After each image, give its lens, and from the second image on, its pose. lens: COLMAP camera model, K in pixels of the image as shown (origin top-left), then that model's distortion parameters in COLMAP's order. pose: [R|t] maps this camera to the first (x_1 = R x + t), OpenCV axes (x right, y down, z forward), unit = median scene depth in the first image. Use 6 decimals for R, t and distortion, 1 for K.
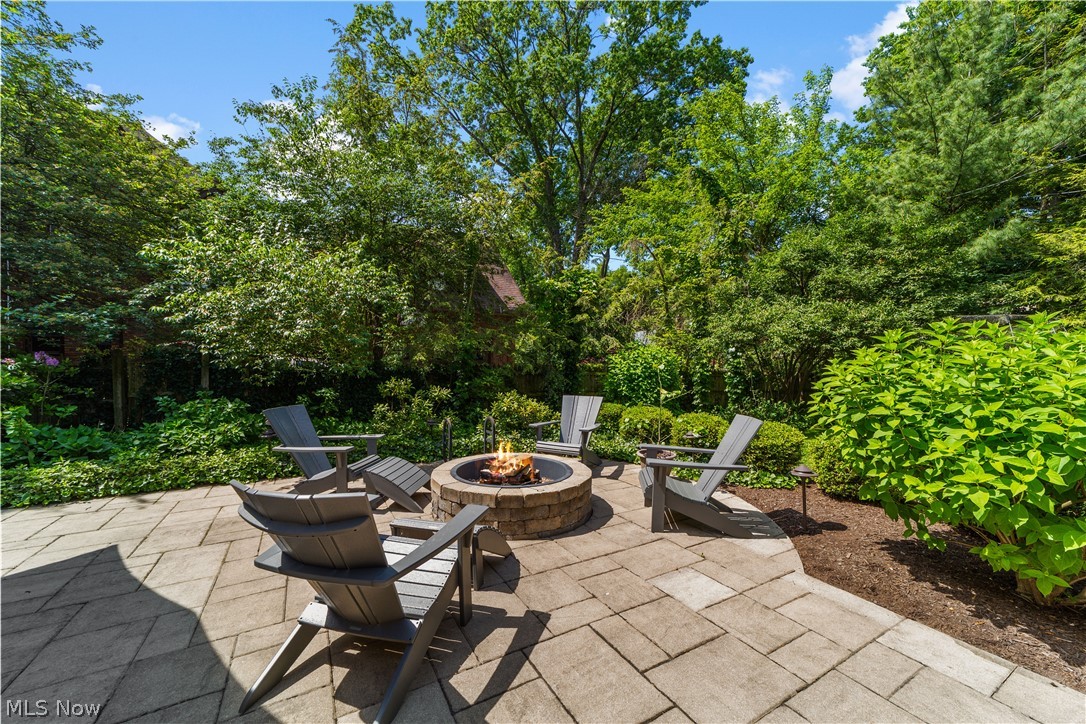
lens RADIAL K [[417.9, 0, 531.6], [0, 417.9, 364.9], [0, 0, 1]] dist [-0.001597, 0.004540]
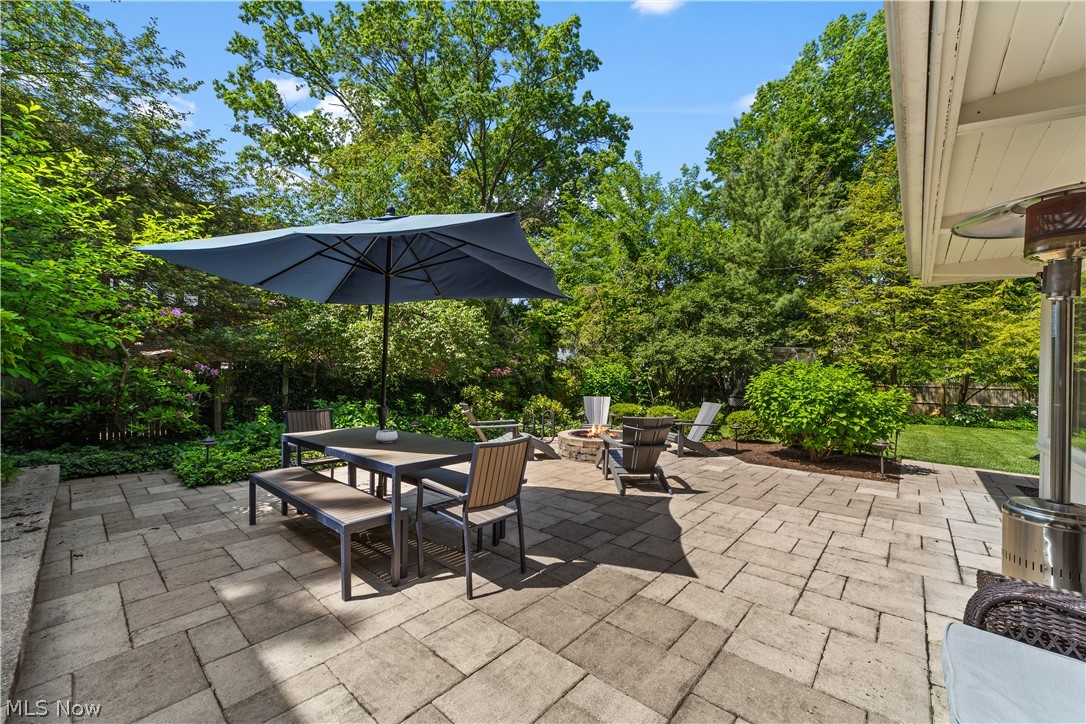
lens RADIAL K [[417.9, 0, 544.7], [0, 417.9, 371.8], [0, 0, 1]] dist [-0.001597, 0.004540]
pose [[0.947949, 0.007837, 0.318326, -0.305671], [-0.005632, 0.999953, -0.007847, -0.002827], [-0.318372, 0.005646, 0.947949, -0.232621]]
